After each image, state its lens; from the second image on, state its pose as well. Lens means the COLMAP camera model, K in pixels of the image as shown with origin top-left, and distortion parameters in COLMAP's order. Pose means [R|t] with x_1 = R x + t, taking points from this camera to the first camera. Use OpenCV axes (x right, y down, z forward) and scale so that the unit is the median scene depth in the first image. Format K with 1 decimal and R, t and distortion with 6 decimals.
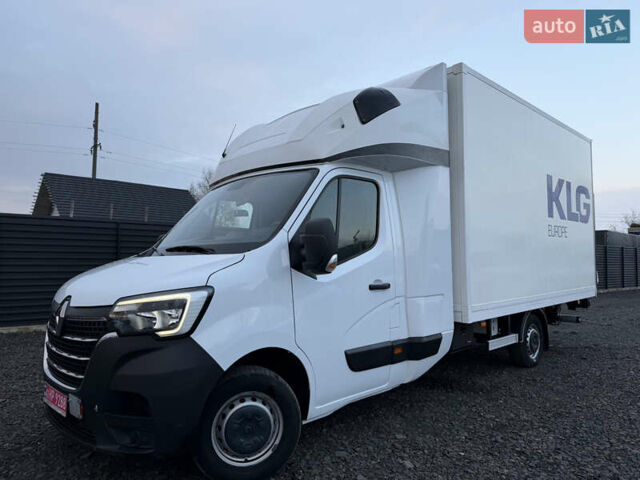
lens RADIAL K [[453.3, 0, 320.0], [0, 453.3, 240.0], [0, 0, 1]] dist [0.053302, -0.063125]
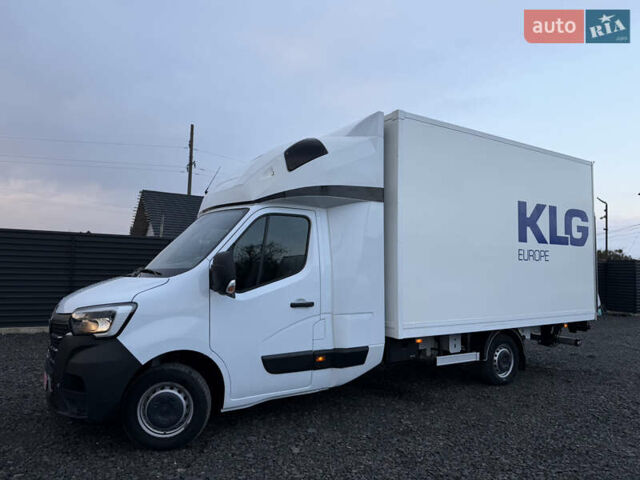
lens RADIAL K [[453.3, 0, 320.0], [0, 453.3, 240.0], [0, 0, 1]] dist [0.053302, -0.063125]
pose [[0.981195, 0.006515, -0.192908, 0.398501], [-0.010540, 0.999748, -0.019845, -0.044655], [0.192730, 0.021505, 0.981016, -0.173039]]
